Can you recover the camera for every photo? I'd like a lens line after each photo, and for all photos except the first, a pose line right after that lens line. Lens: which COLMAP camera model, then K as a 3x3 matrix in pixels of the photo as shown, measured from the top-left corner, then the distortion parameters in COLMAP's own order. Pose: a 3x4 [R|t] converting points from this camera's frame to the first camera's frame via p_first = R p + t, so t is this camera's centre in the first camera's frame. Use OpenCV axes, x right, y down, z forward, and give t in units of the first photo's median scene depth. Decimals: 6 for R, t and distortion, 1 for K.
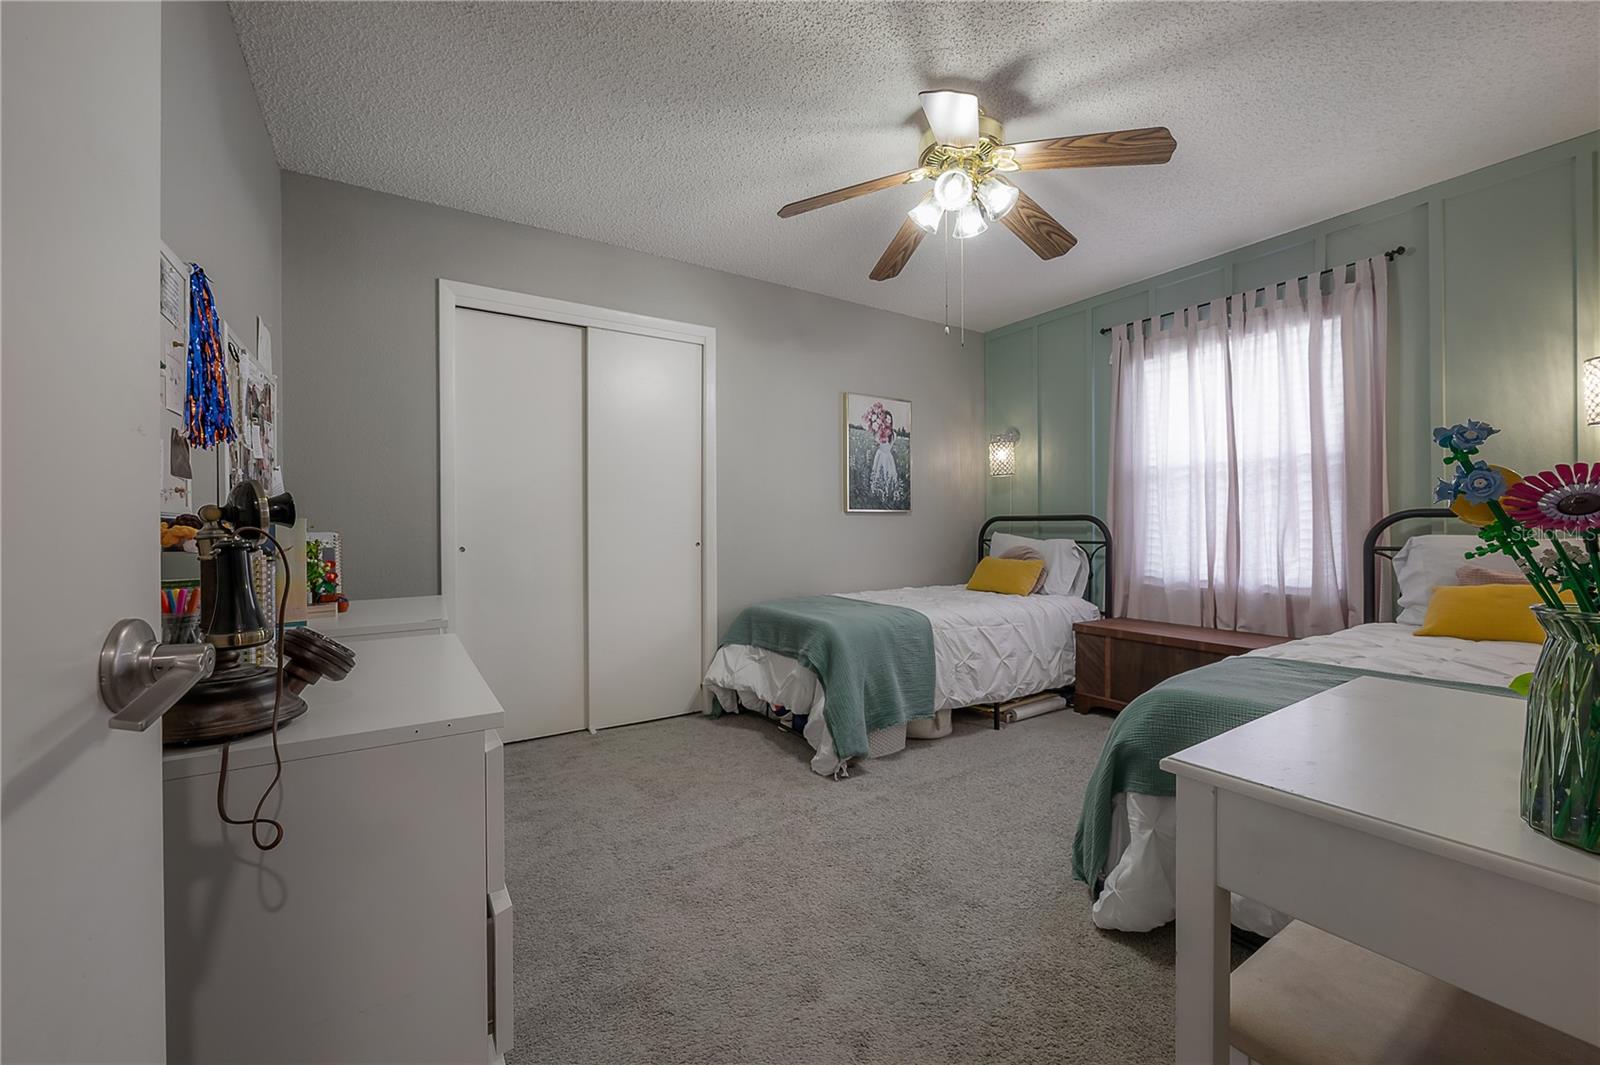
lens RADIAL K [[631.1, 0, 800.0], [0, 631.1, 527.4], [0, 0, 1]] dist [-0.001872, -0.000234]
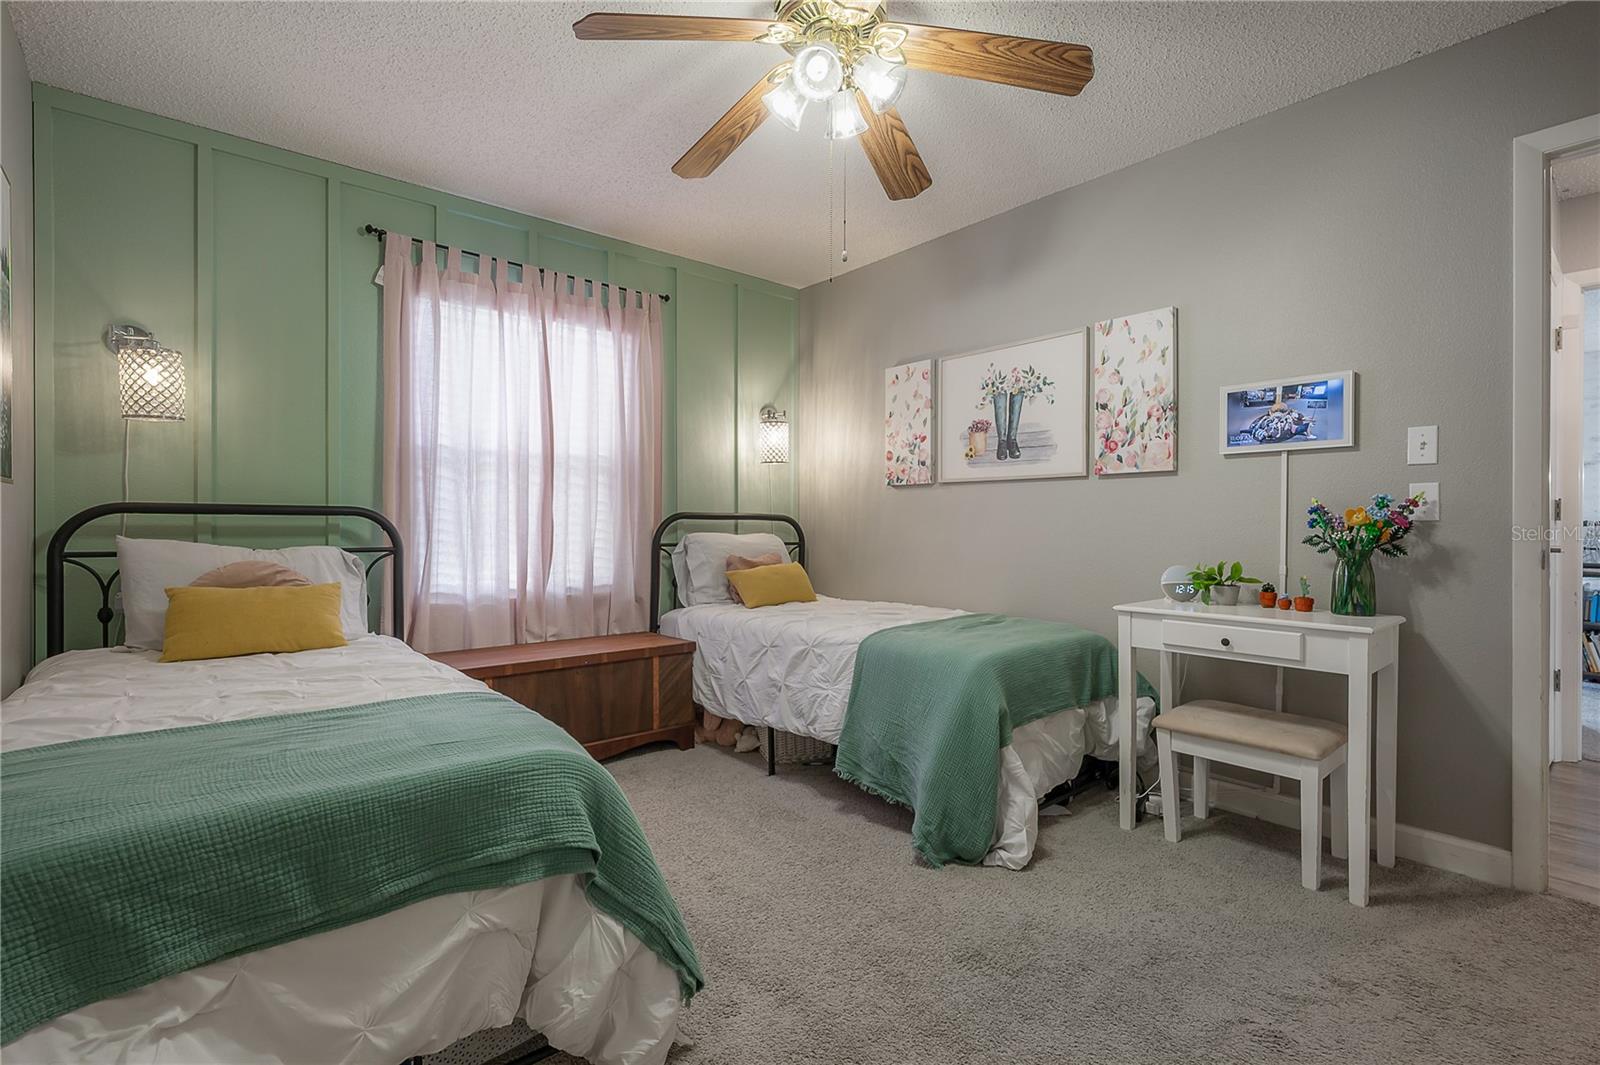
lens RADIAL K [[736.7, 0, 791.4], [0, 736.7, 525.1], [0, 0, 1]] dist [-0.001702, -0.000056]
pose [[-0.101283, 0.003342, 0.994852, -0.390681], [0.000729, 0.999994, -0.003285, 0.001037], [-0.994857, 0.000392, -0.101284, 0.754514]]
